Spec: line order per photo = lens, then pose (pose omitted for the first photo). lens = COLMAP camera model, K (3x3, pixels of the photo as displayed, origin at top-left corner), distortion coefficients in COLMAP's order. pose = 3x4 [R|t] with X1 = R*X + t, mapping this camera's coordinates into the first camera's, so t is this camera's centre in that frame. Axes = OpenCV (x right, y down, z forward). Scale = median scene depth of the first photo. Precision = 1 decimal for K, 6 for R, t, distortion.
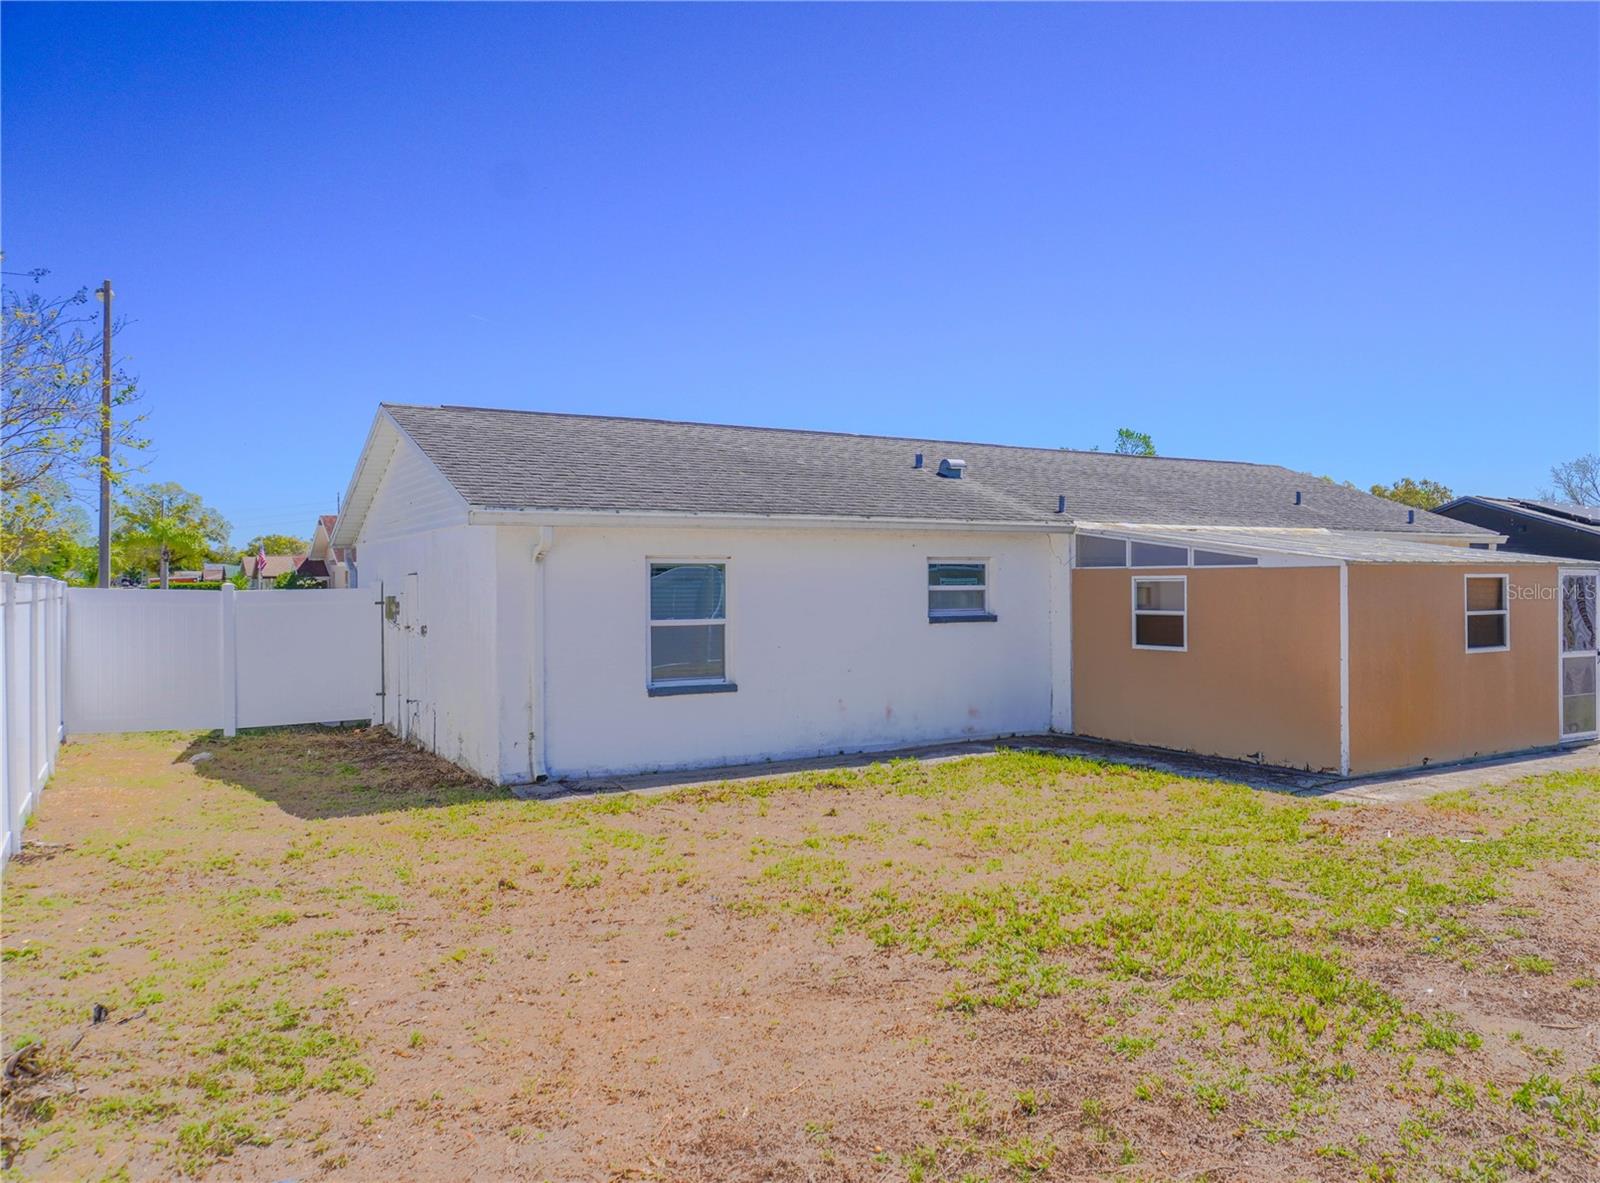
lens RADIAL K [[1241.7, 0, 800.0], [0, 1241.7, 591.5], [0, 0, 1]] dist [-0.040841, -0.001112]
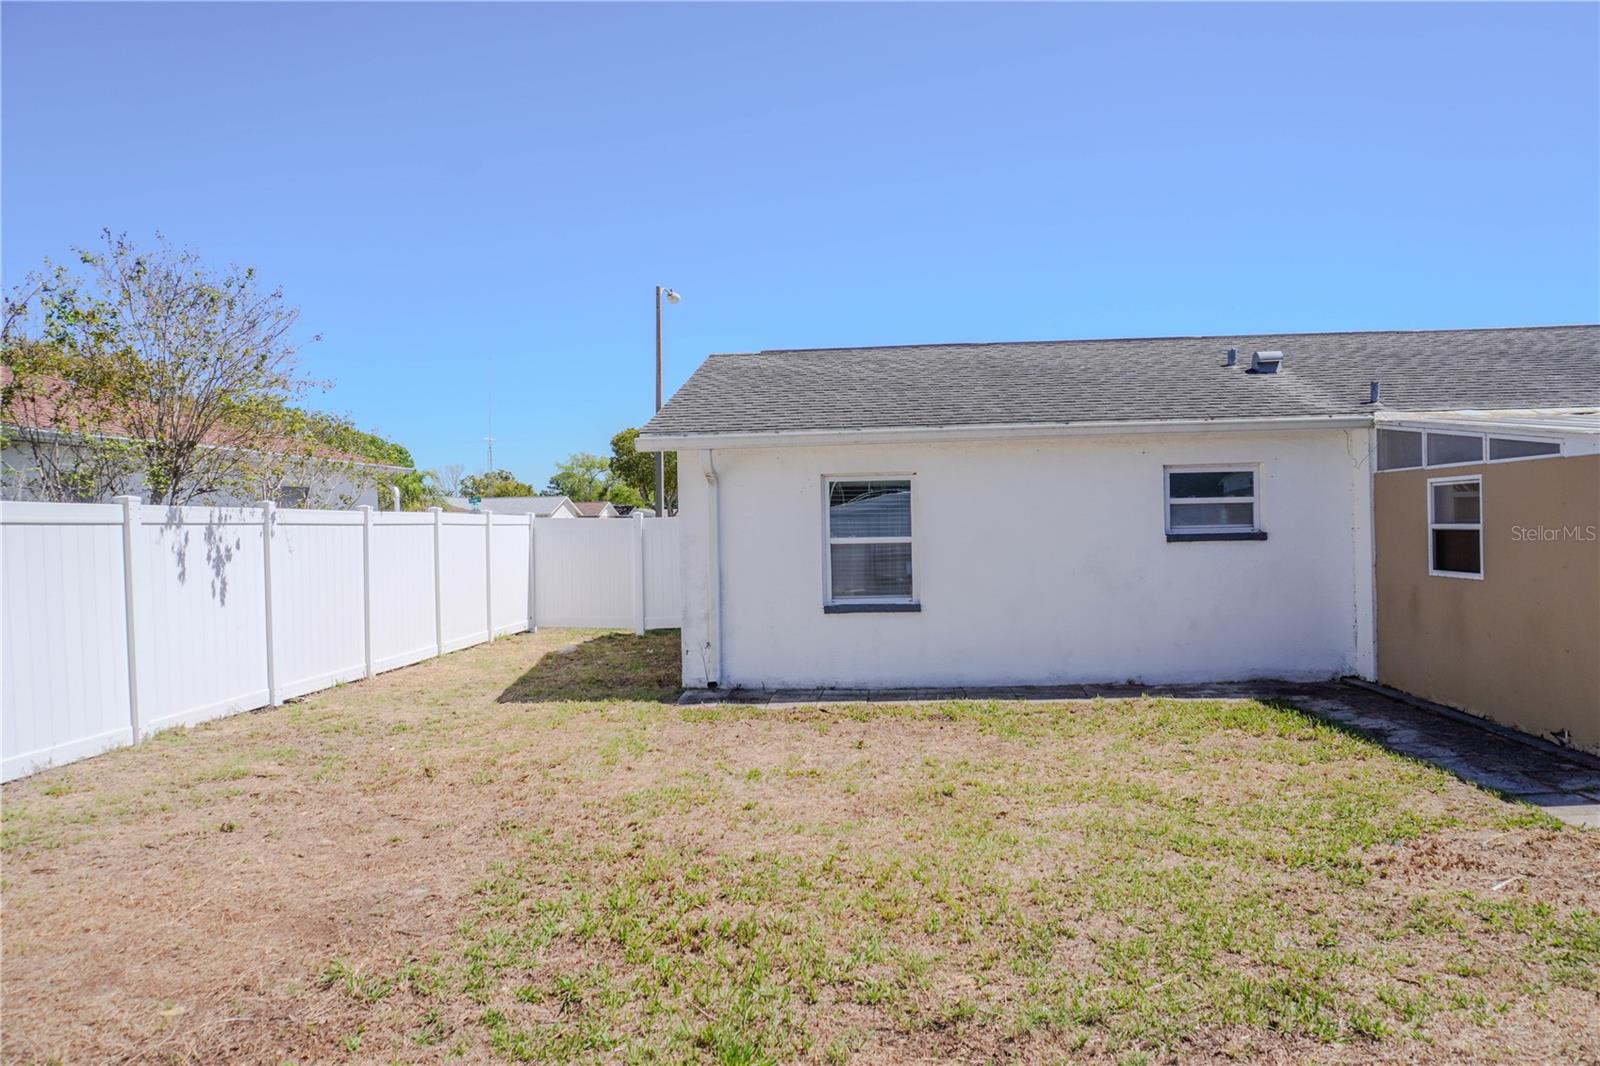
lens RADIAL K [[1065.6, 0, 785.7], [0, 1065.6, 530.2], [0, 0, 1]] dist [-0.032830, -0.000009]
pose [[0.803448, -0.007781, -0.595324, 0.348528], [0.009473, 0.999955, -0.000286, 0.015895], [0.595300, -0.005409, 0.803486, 0.265524]]
